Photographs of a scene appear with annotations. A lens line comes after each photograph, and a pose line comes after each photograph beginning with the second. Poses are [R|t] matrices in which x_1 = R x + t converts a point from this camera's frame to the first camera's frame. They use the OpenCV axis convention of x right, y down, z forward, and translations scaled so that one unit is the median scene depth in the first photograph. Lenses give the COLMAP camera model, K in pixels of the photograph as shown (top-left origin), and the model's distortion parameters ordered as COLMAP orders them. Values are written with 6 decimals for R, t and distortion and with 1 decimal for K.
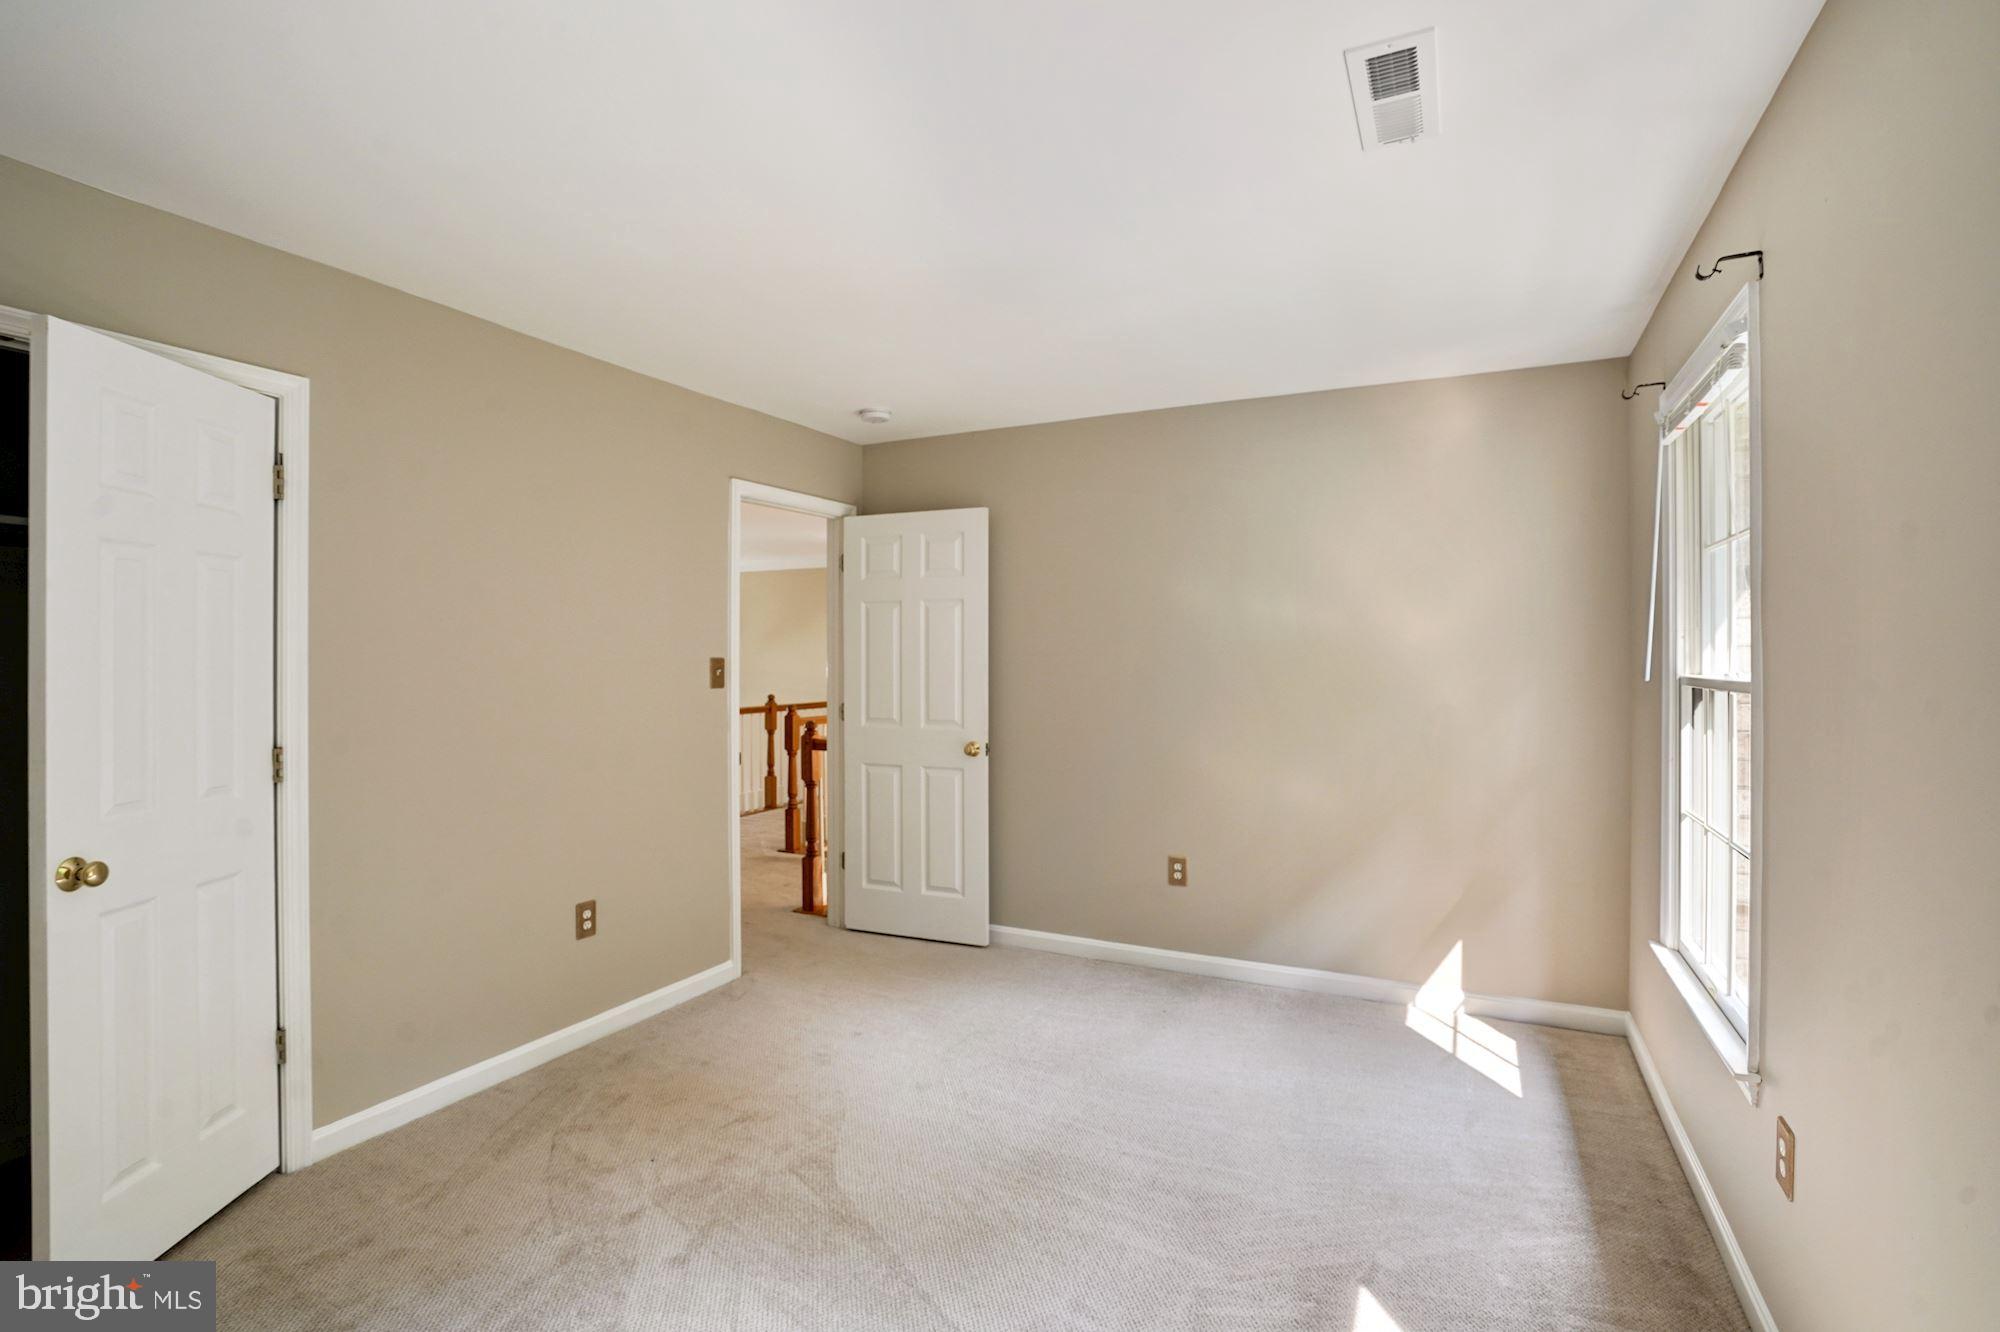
lens RADIAL K [[927.4, 0, 1004.9], [0, 927.4, 661.3], [0, 0, 1]] dist [-0.057470, 0.022211]
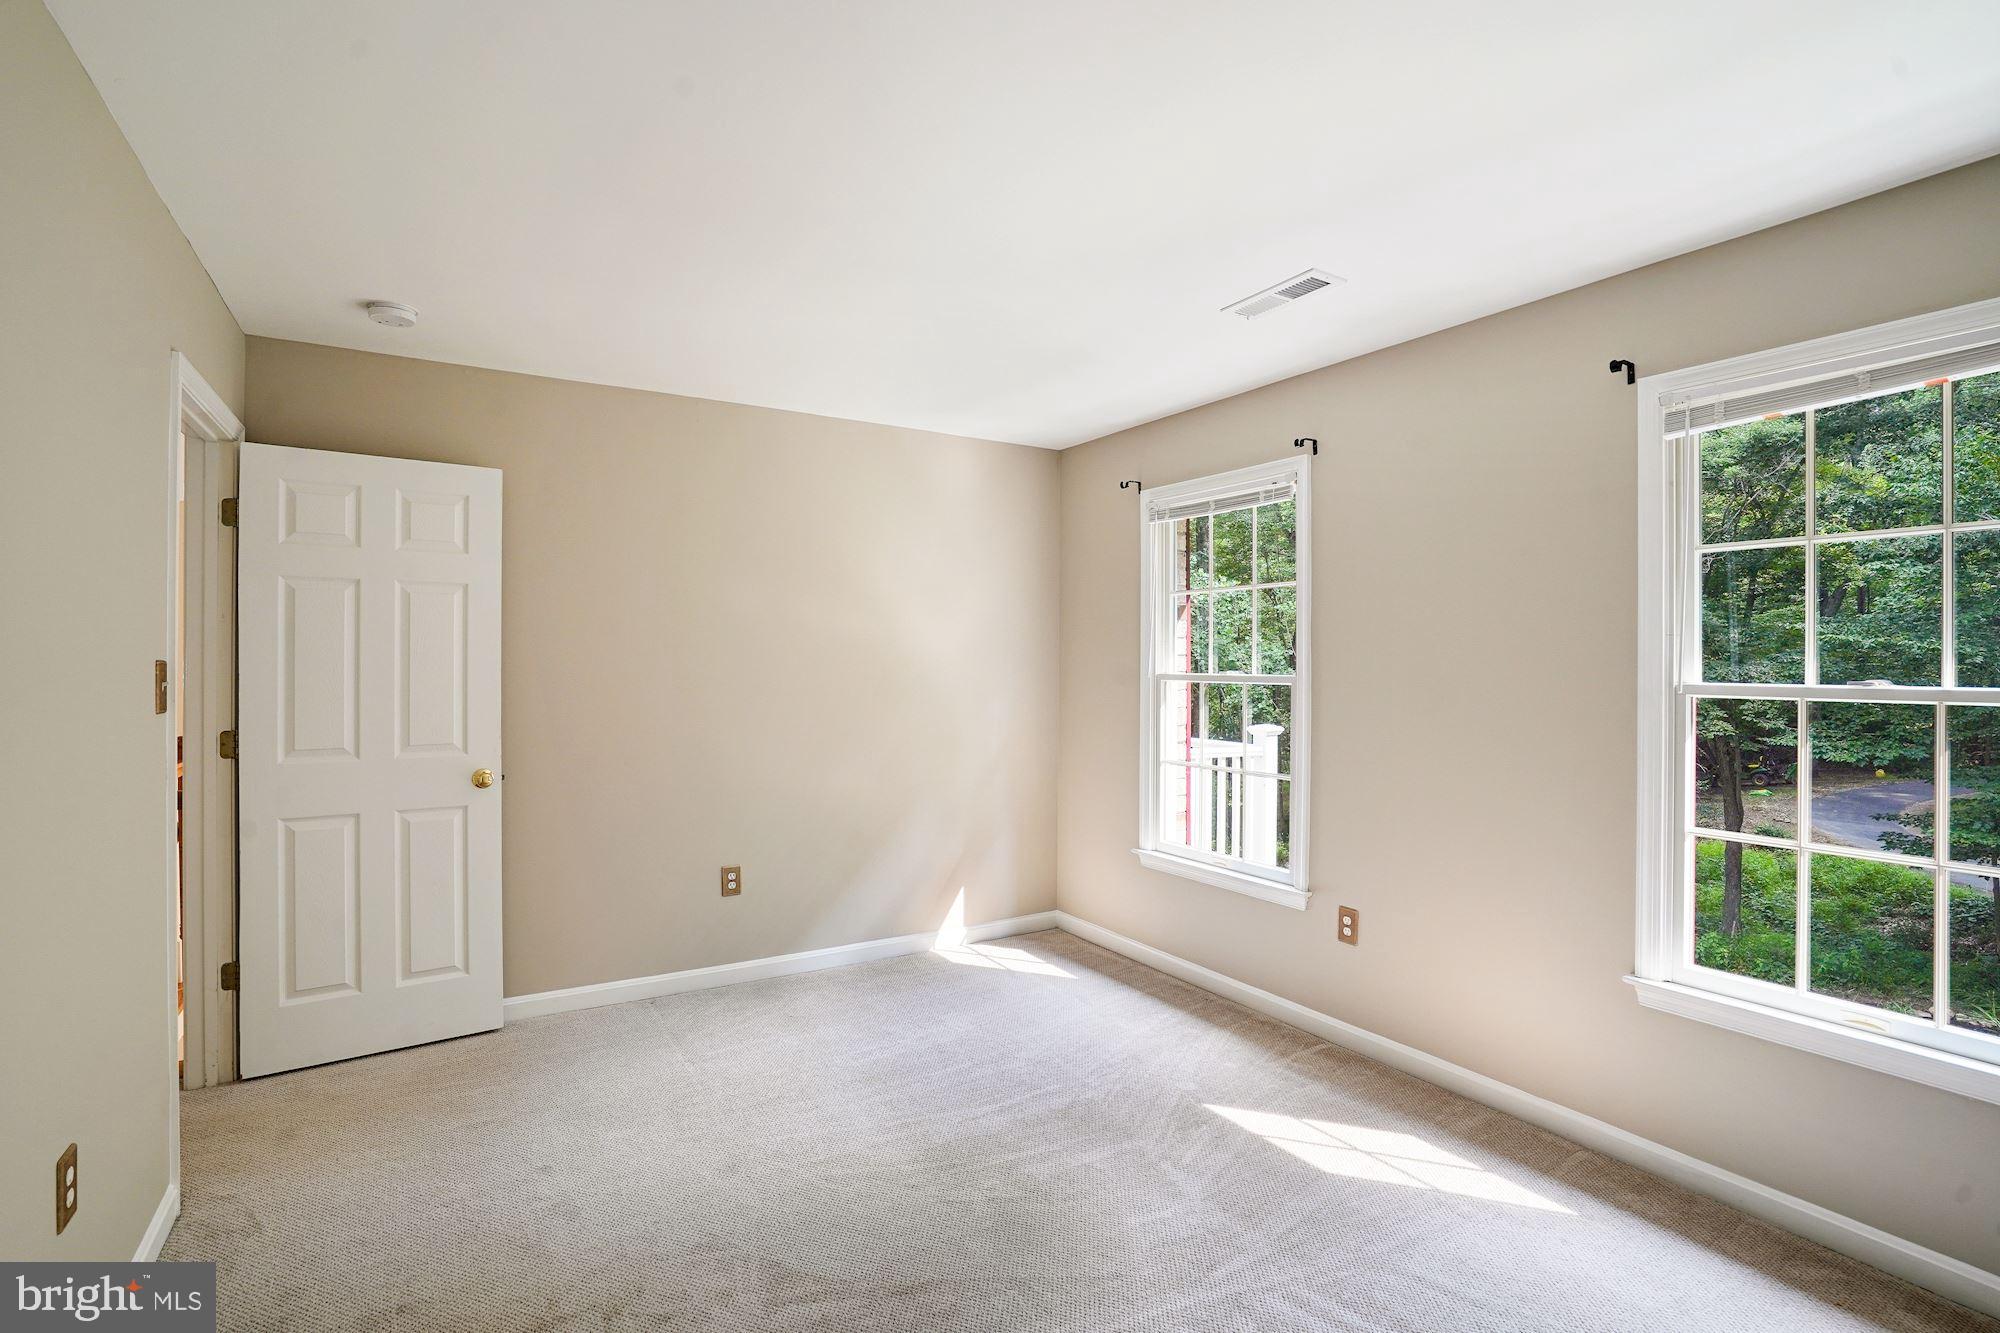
lens RADIAL K [[927.4, 0, 1004.9], [0, 927.4, 661.8], [0, 0, 1]] dist [-0.057470, 0.022211]
pose [[0.525581, 0.000999, 0.850743, -0.520124], [0.001775, 0.999996, -0.002271, -0.000173], [-0.850742, 0.002704, 0.525577, 0.266351]]
